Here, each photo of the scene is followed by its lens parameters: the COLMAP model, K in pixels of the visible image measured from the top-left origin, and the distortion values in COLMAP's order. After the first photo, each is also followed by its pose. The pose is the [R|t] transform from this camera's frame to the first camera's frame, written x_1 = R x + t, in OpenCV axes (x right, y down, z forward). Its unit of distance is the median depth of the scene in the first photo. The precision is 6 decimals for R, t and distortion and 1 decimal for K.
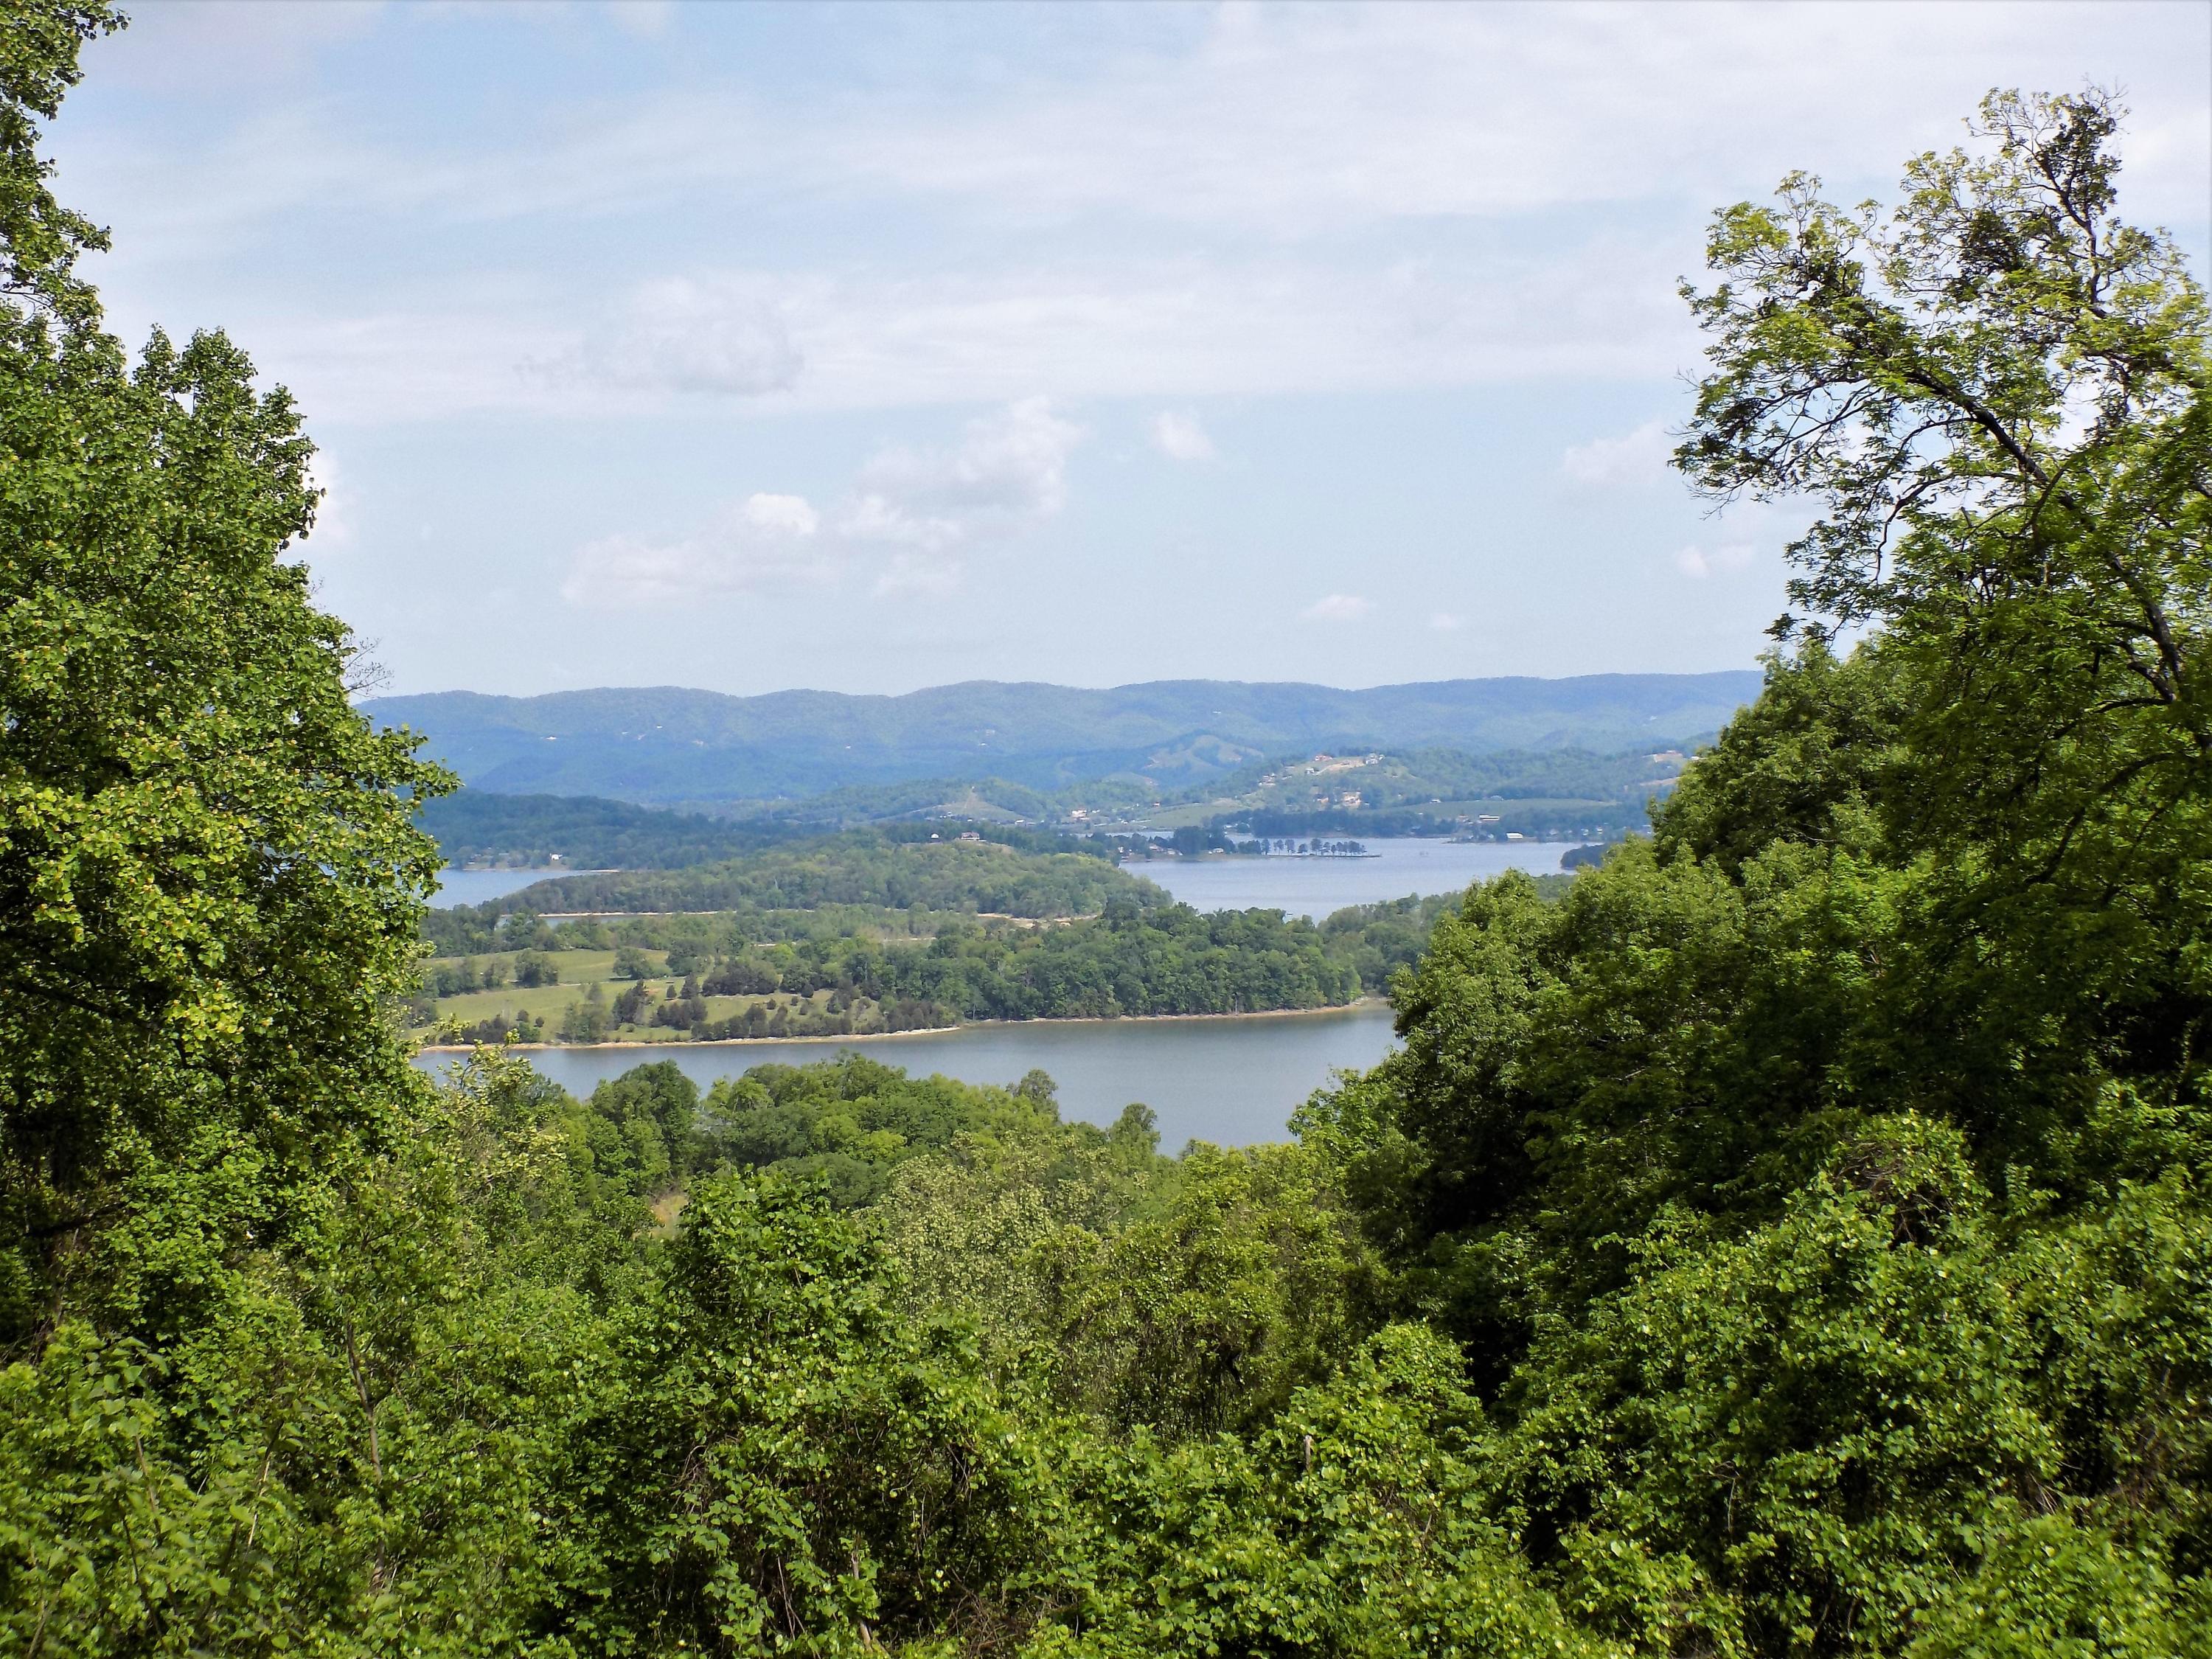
lens RADIAL K [[3320.3, 0, 1106.0], [0, 3320.3, 830.0], [0, 0, 1]] dist [0.006901, 0.000000]
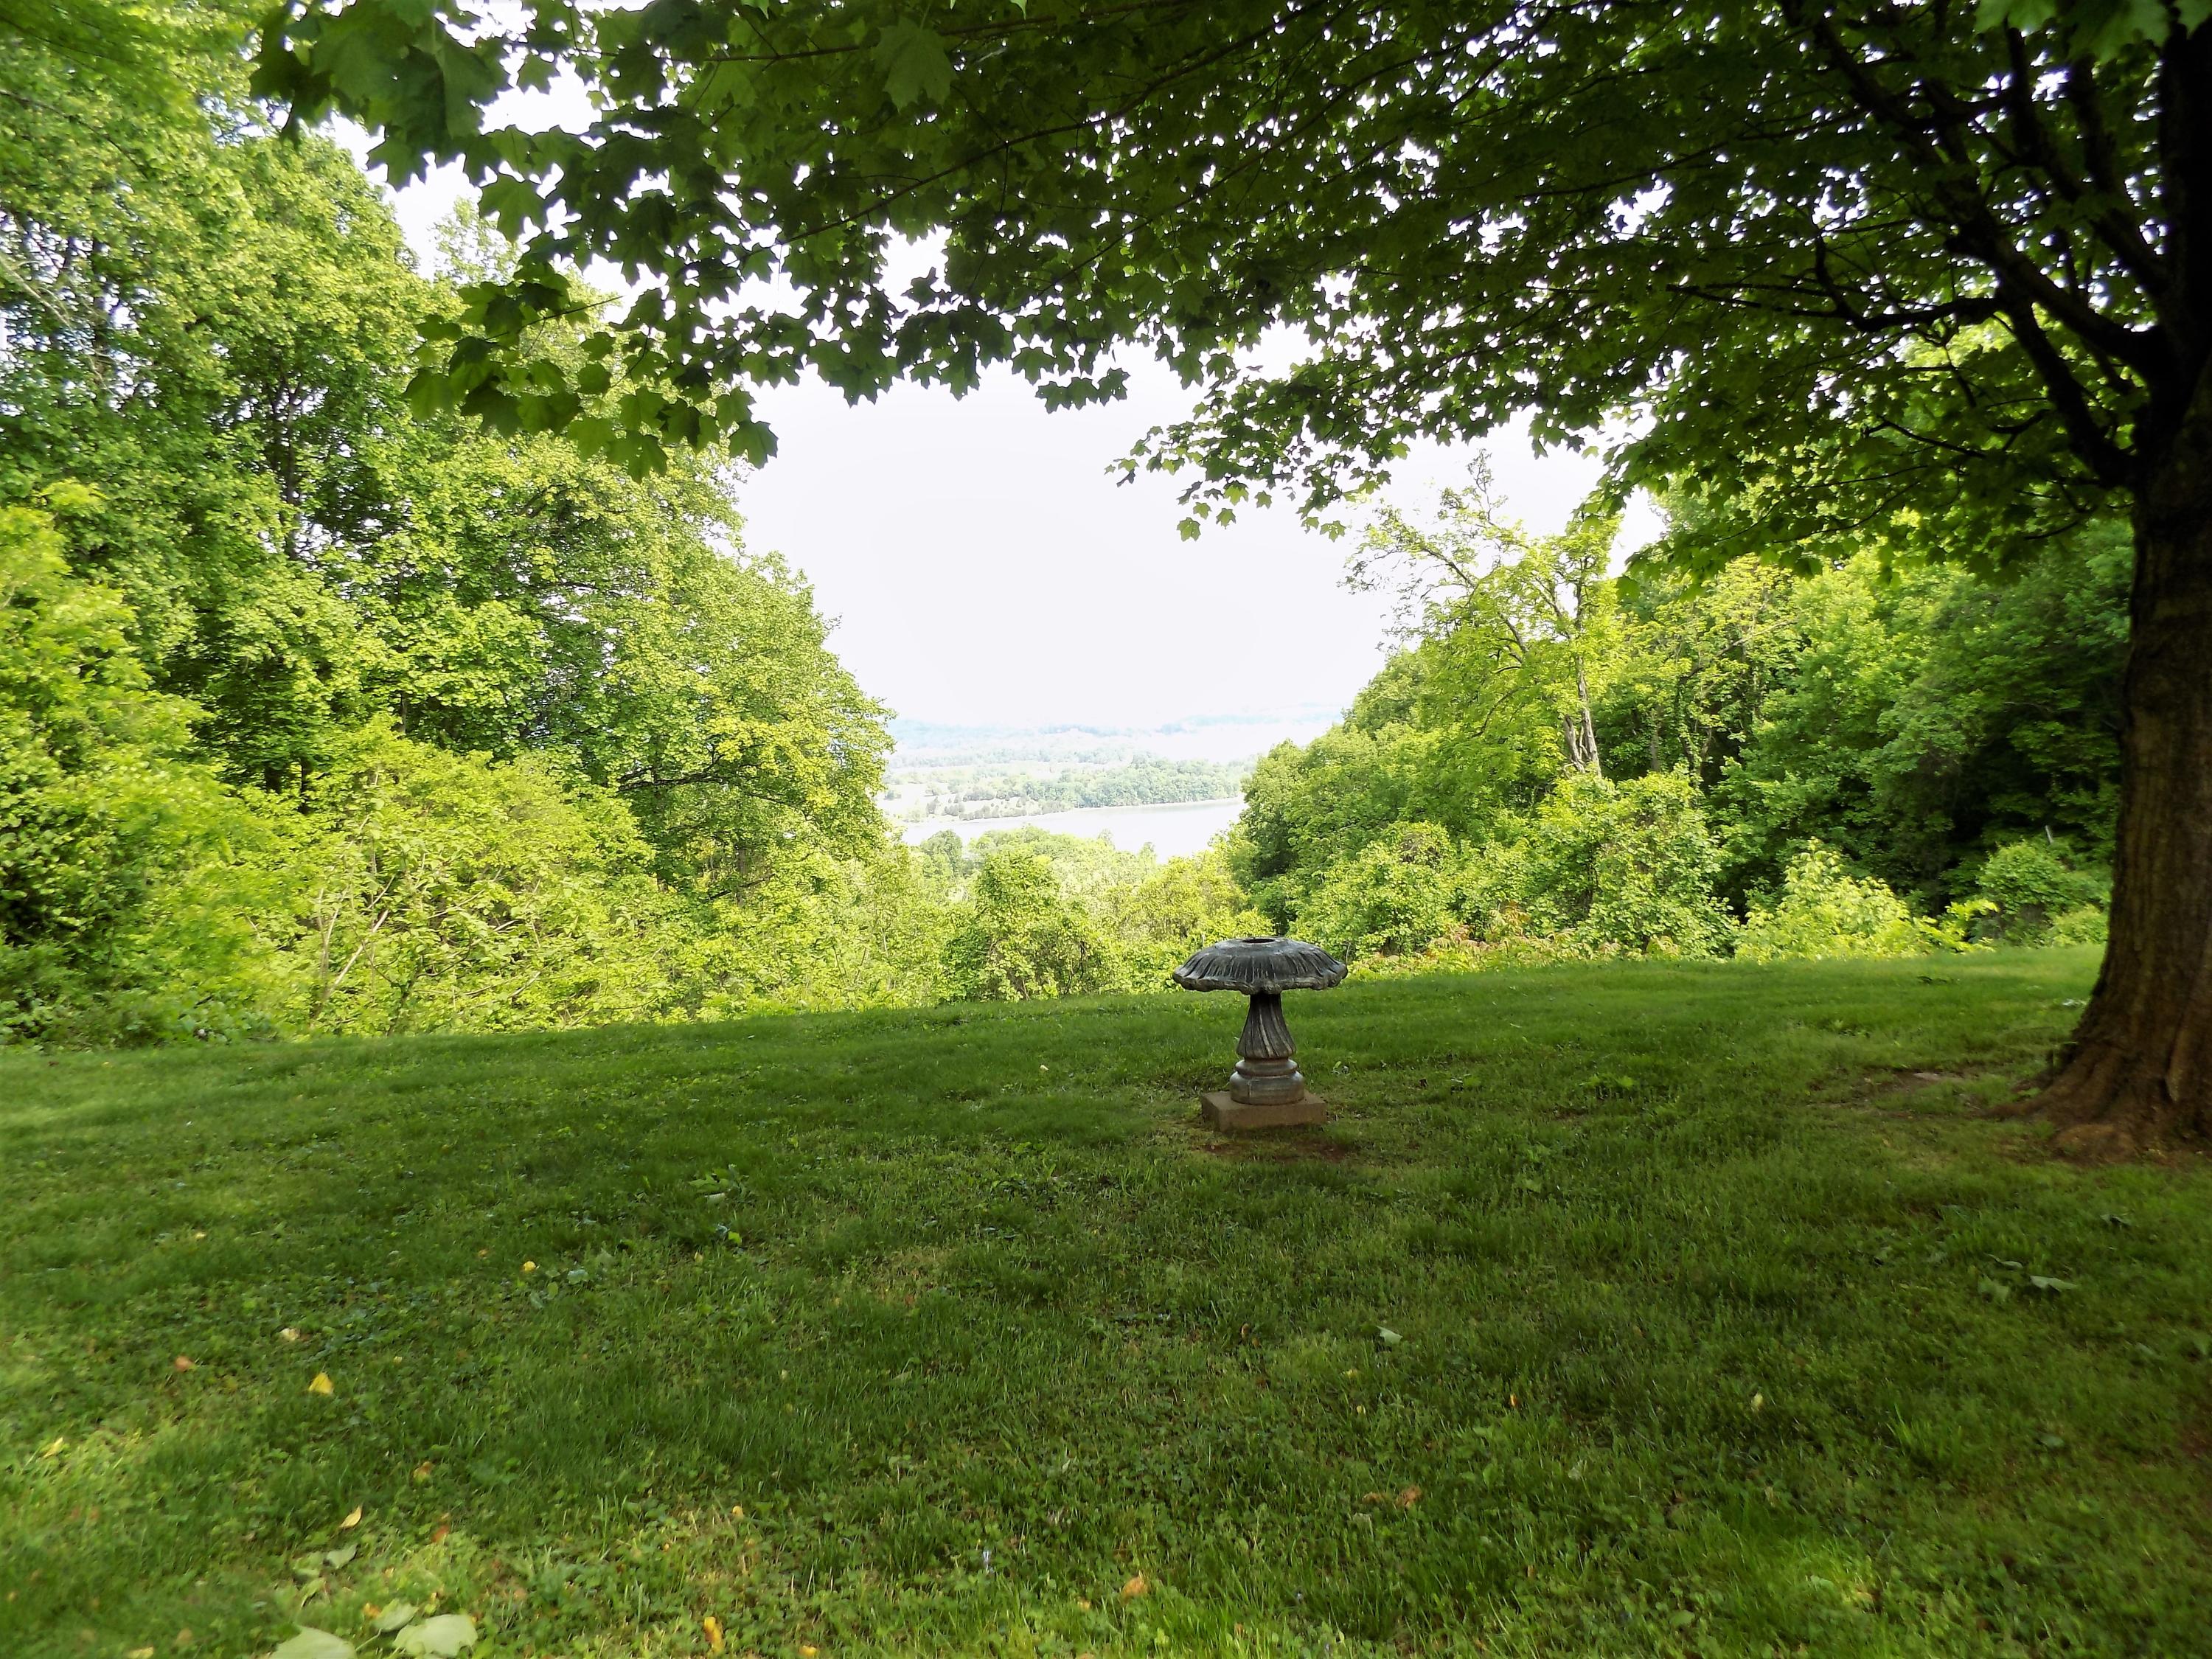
lens RADIAL K [[1481.1, 0, 1085.9], [0, 1481.1, 890.5], [0, 0, 1]] dist [0.000827, 0.000011]
pose [[0.999077, -0.024188, -0.035504, 0.004327], [0.027957, 0.993559, 0.109813, -0.000791], [0.032619, -0.110704, 0.993318, -0.228505]]
